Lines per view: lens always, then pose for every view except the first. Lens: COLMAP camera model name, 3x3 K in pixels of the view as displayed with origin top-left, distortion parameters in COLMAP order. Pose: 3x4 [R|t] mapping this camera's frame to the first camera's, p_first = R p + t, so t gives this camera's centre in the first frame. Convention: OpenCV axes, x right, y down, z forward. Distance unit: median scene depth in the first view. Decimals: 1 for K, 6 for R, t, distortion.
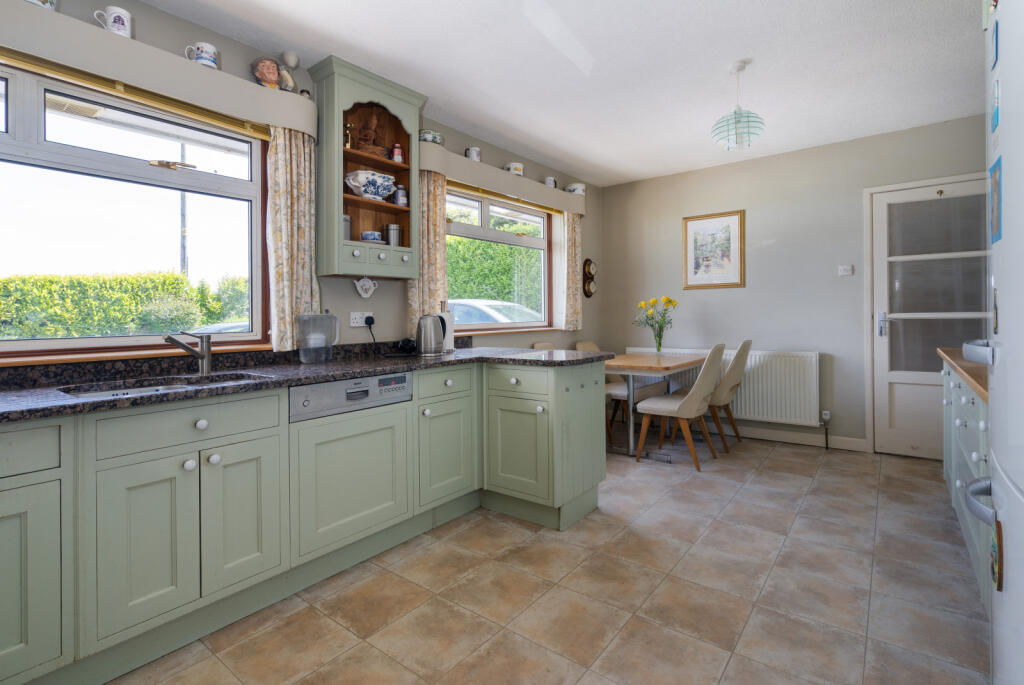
lens RADIAL K [[470.4, 0, 491.3], [0, 470.4, 309.0], [0, 0, 1]] dist [0.001069, 0.000582]
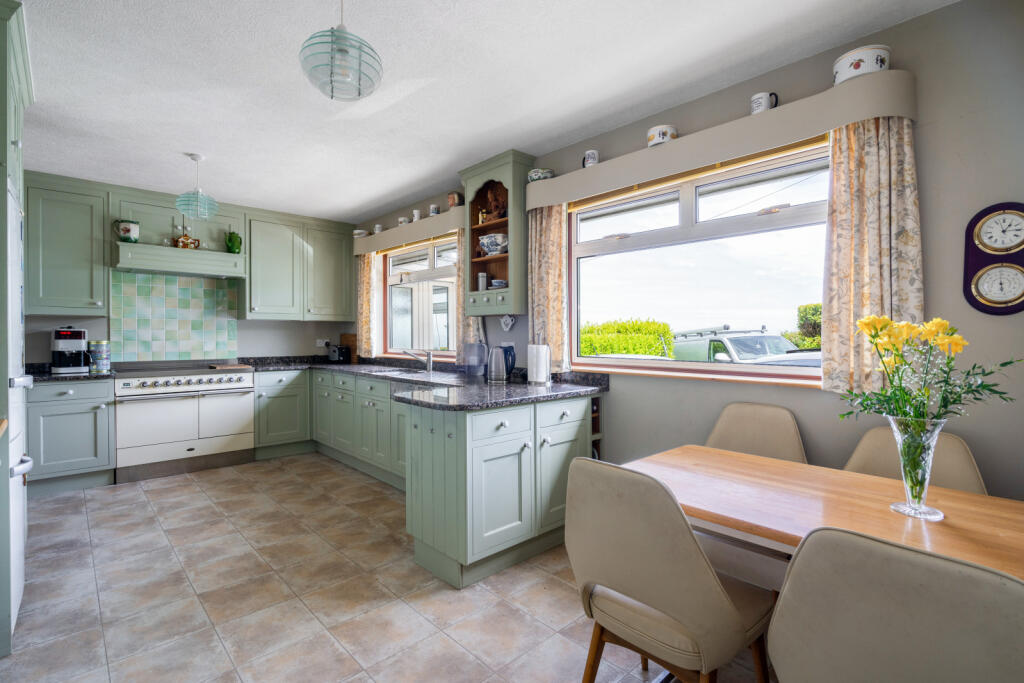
lens RADIAL K [[470.4, 0, 511.3], [0, 470.4, 336.9], [0, 0, 1]] dist [0.001069, 0.000582]
pose [[-0.096197, 0.010588, -0.995306, 1.413736], [-0.002745, 0.999937, 0.010902, -0.032031], [0.995358, 0.003781, -0.096162, 1.622146]]
